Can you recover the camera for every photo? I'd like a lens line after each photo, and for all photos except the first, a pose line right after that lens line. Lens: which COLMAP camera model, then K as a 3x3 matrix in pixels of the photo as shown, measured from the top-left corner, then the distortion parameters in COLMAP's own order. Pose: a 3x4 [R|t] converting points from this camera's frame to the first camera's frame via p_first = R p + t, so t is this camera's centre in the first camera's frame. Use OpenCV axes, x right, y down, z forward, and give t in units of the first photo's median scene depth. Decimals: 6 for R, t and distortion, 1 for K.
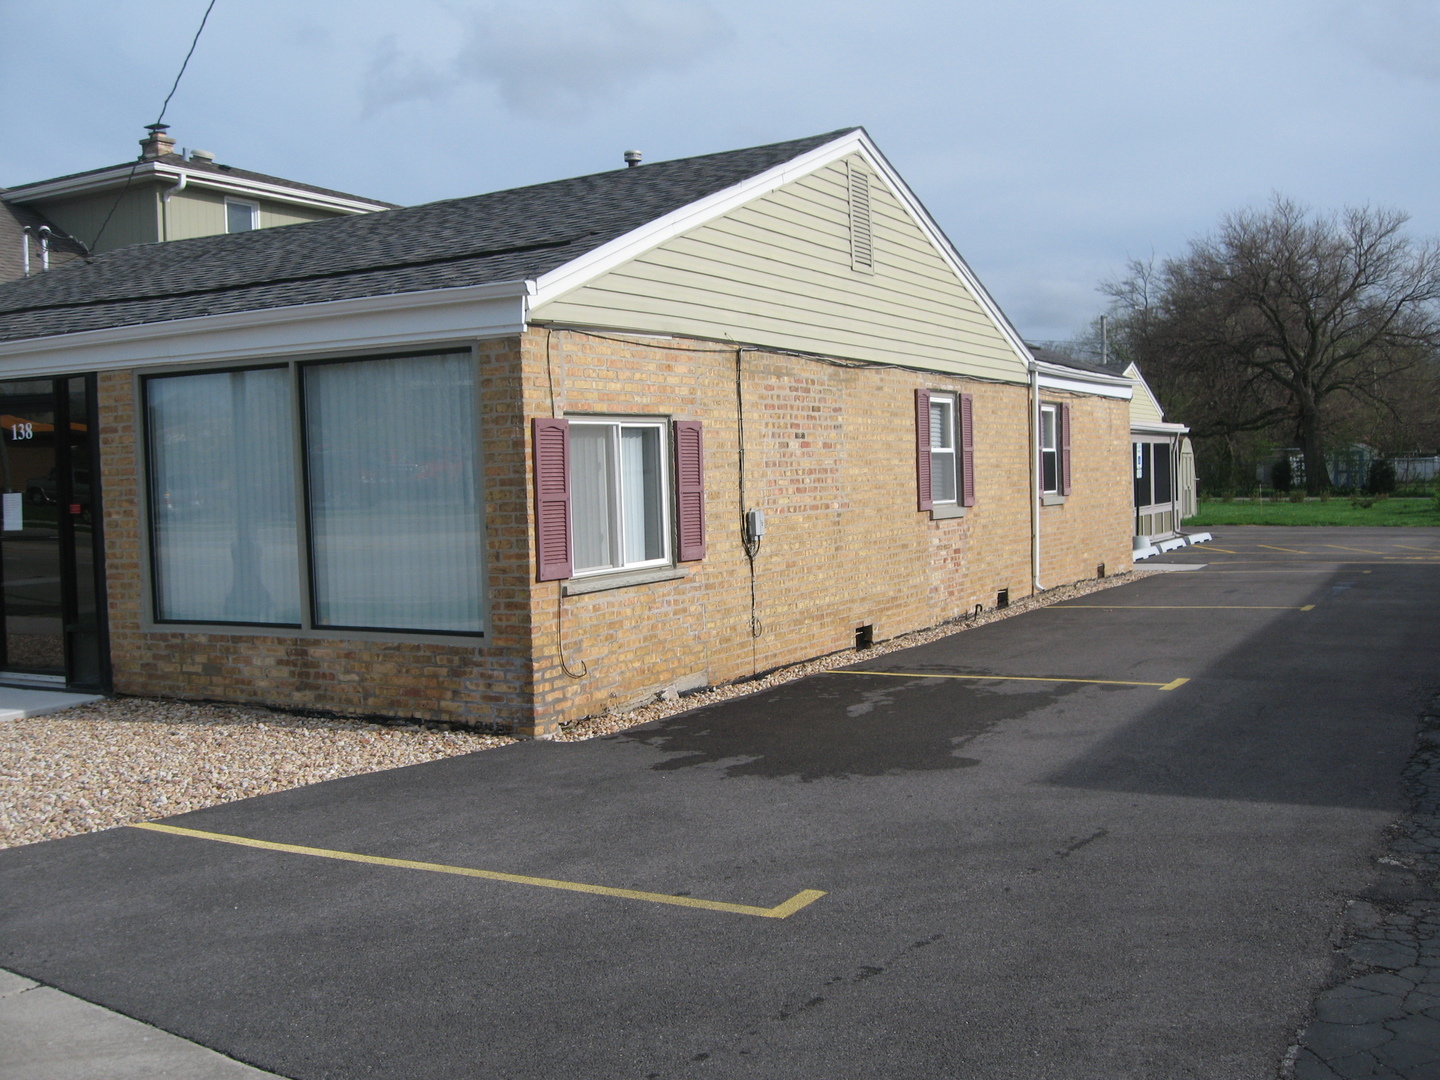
lens RADIAL K [[1539.3, 0, 720.0], [0, 1539.3, 540.0], [0, 0, 1]] dist [-0.147708, 0.129409]
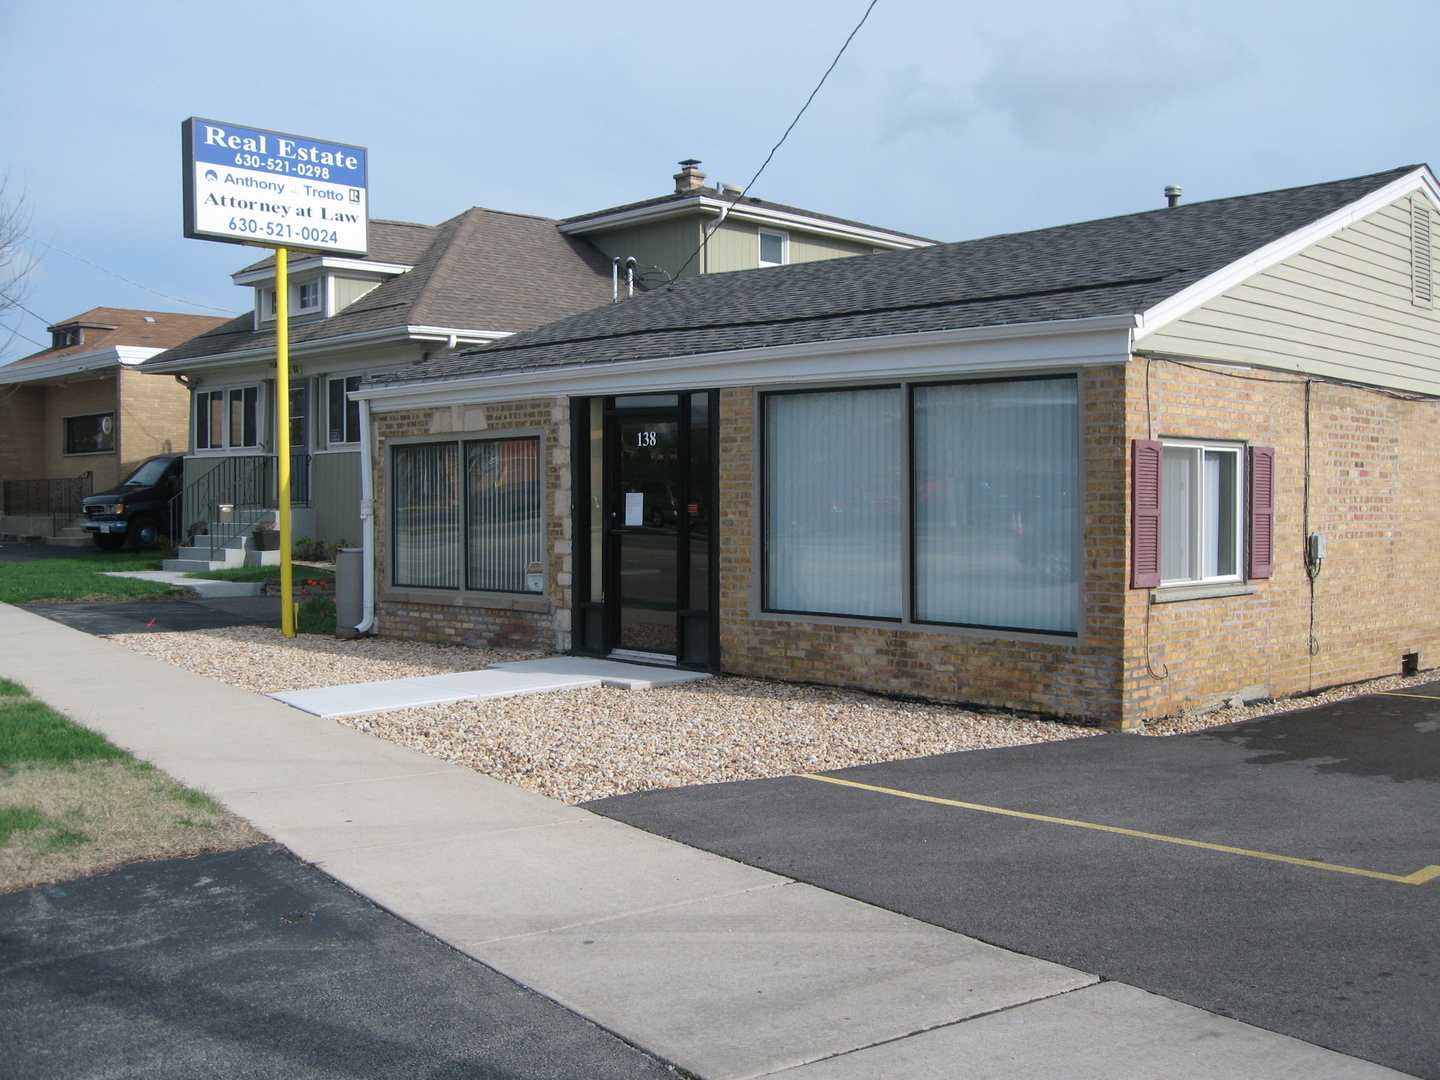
lens RADIAL K [[1539.3, 0, 720.0], [0, 1539.3, 540.0], [0, 0, 1]] dist [-0.147708, 0.129409]
pose [[0.955687, 0.040402, -0.291600, -0.074296], [-0.045125, 0.998936, -0.009489, 0.014291], [0.290907, 0.022227, 0.956493, -0.112155]]
